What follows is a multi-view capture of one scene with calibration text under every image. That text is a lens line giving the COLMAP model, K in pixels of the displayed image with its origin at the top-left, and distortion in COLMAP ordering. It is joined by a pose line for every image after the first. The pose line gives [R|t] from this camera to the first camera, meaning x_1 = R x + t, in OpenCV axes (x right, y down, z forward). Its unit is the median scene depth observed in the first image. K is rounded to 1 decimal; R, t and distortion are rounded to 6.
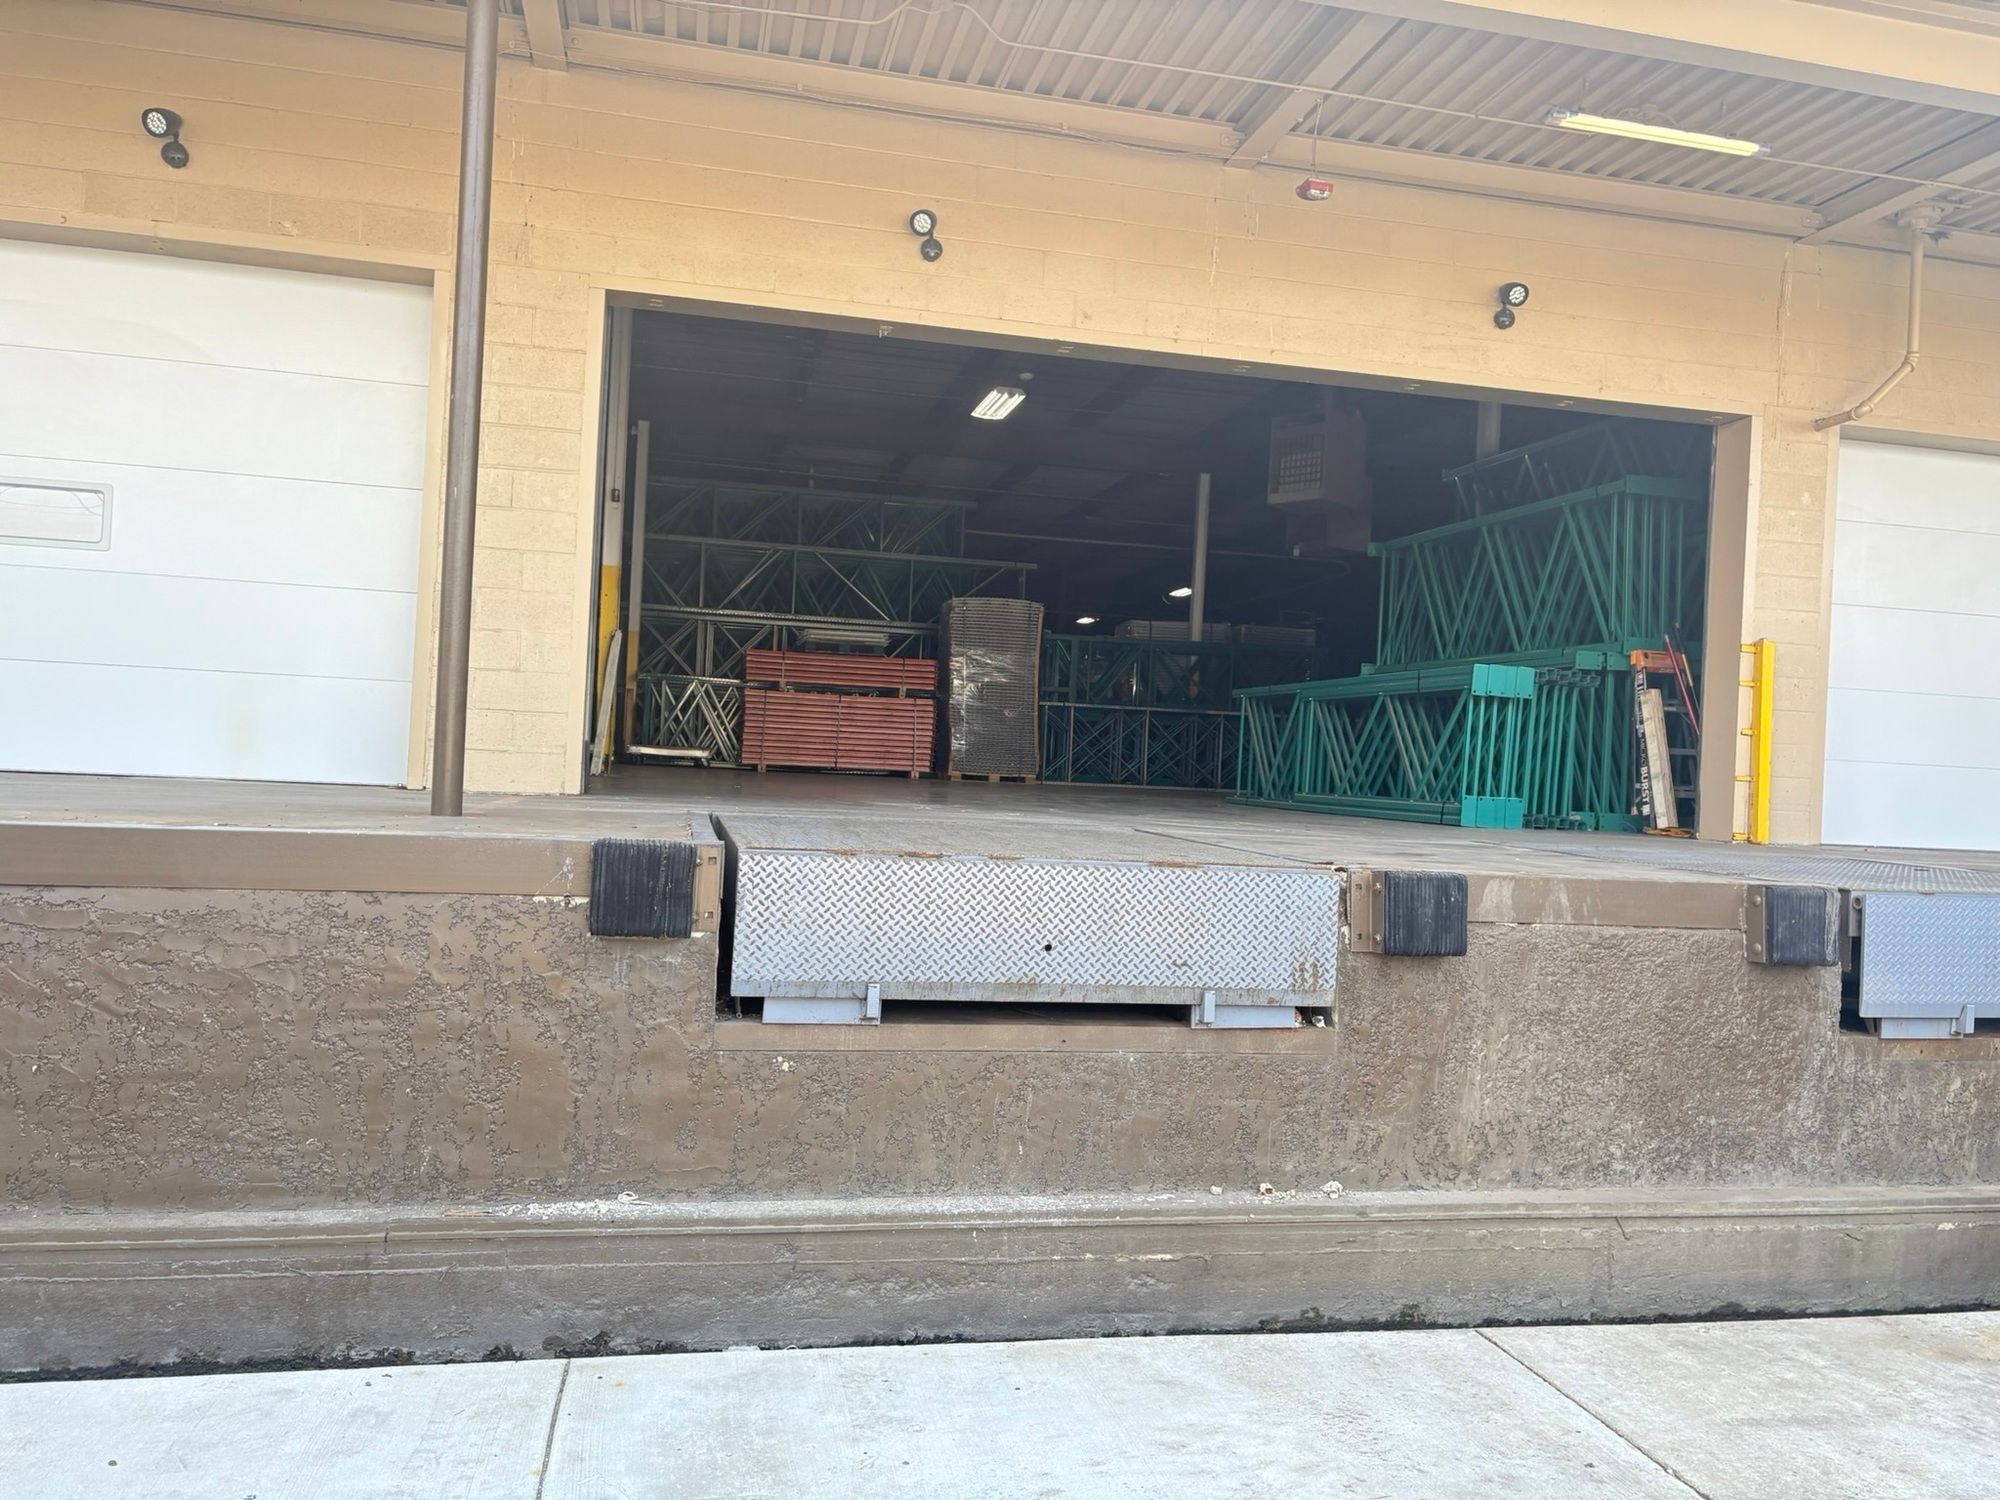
lens RADIAL K [[1506.6, 0, 977.6], [0, 1506.6, 747.1], [0, 0, 1]] dist [0.048105, -0.043752]
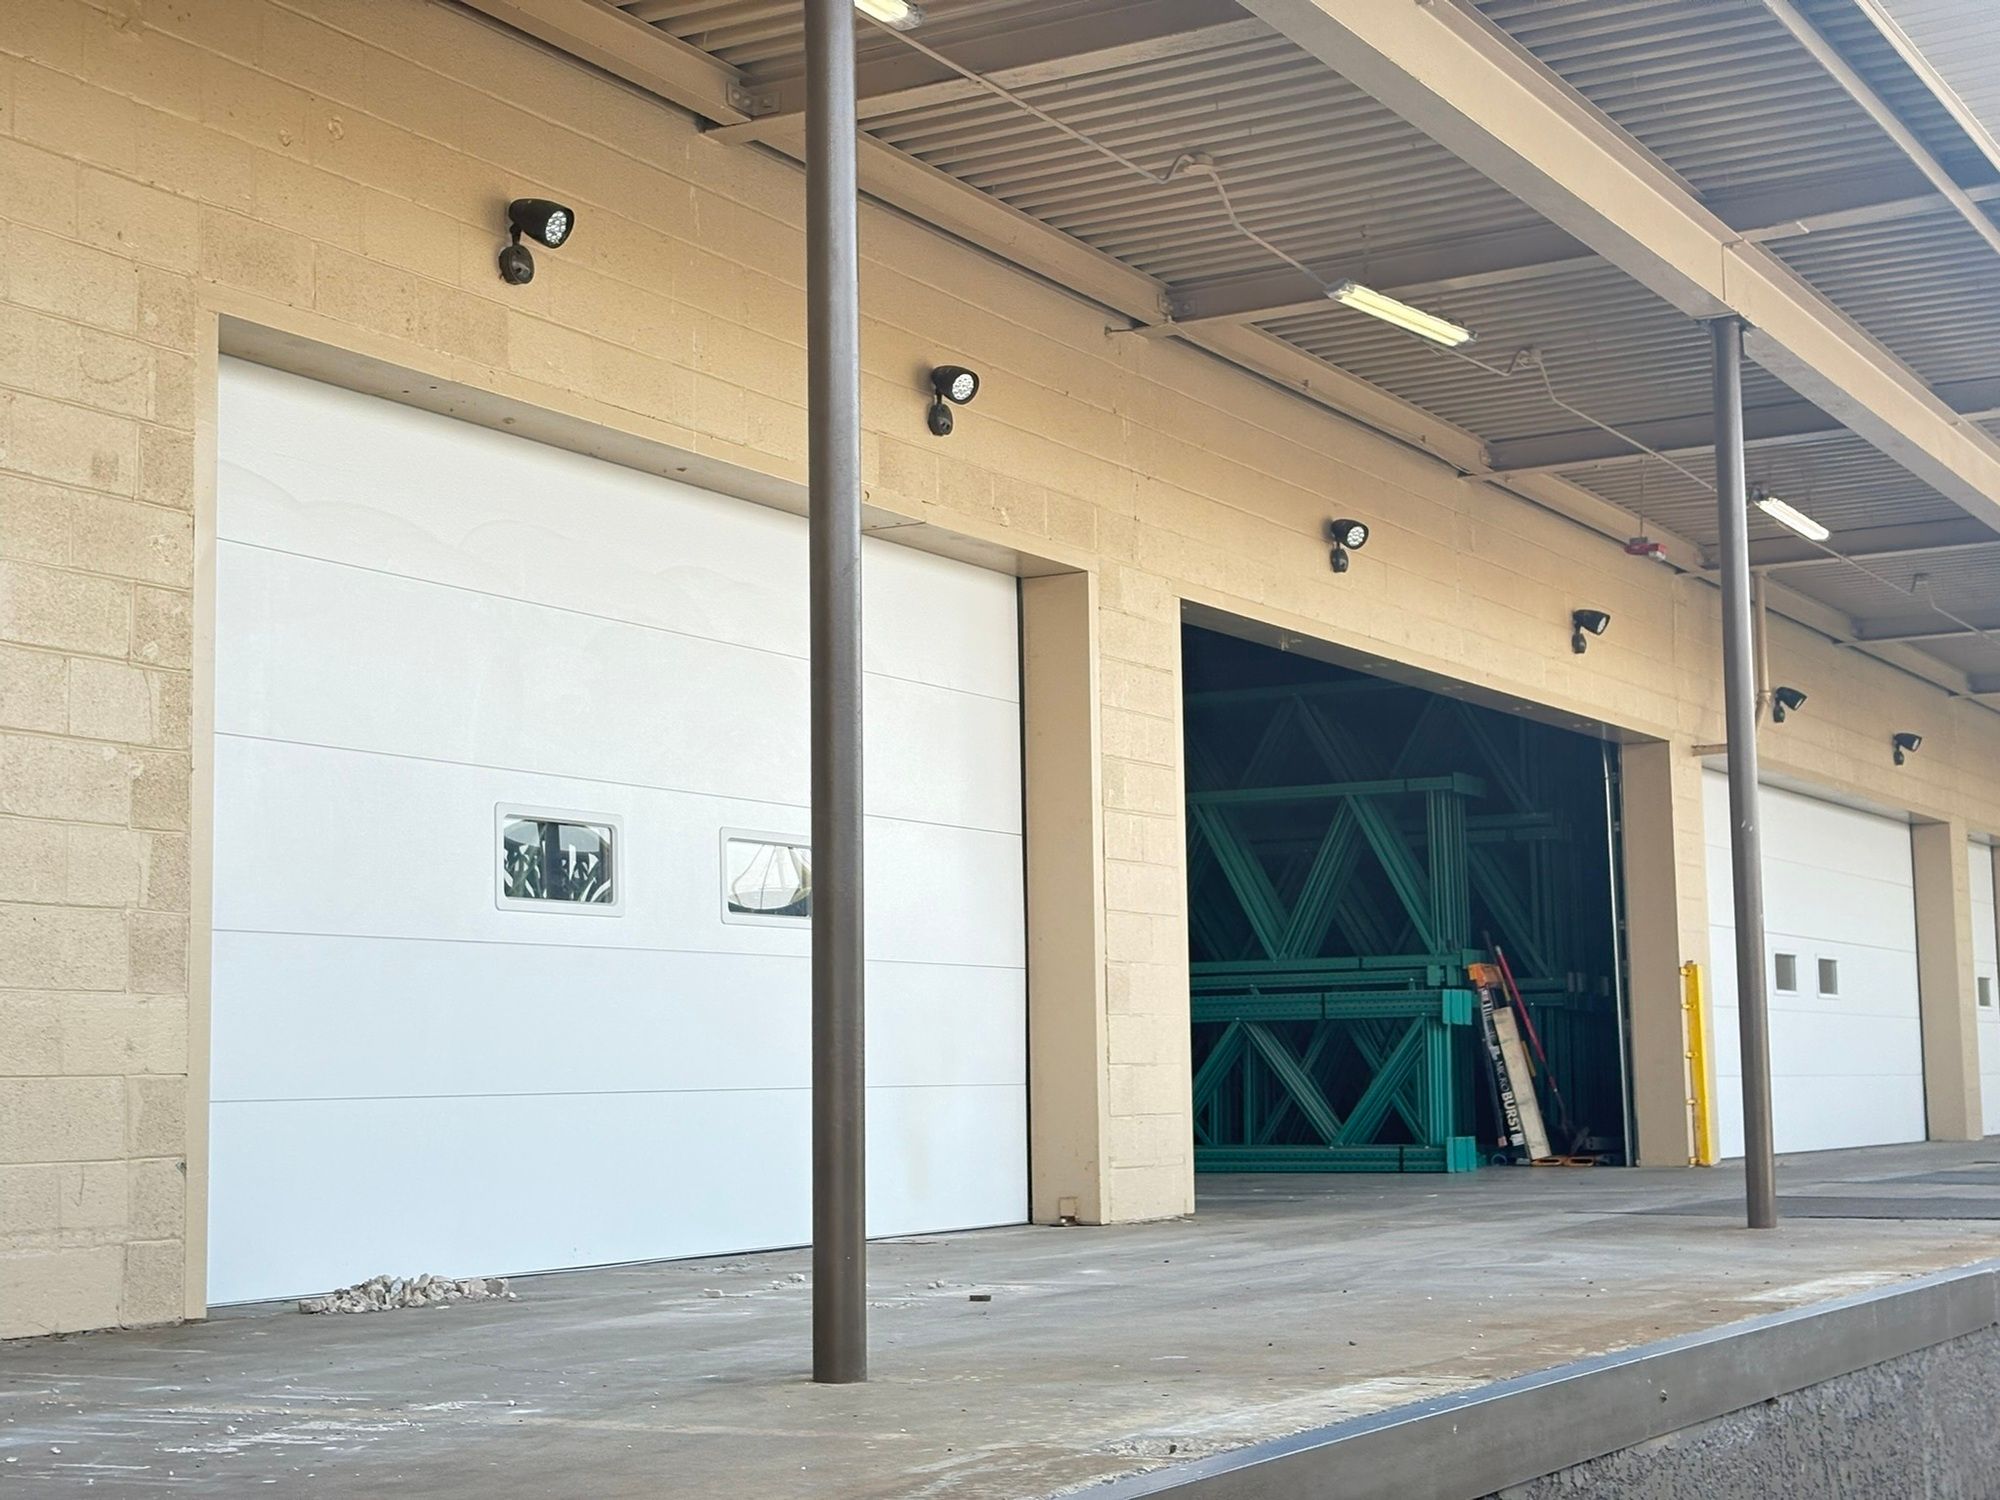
lens RADIAL K [[2985.9, 0, 1013.0], [0, 2985.9, 754.1], [0, 0, 1]] dist [0.259310, -1.096855]
pose [[0.670899, 0.023501, 0.741176, -1.130841], [0.036226, 0.997266, -0.064413, -0.085461], [-0.740663, 0.070065, 0.668213, -0.014808]]
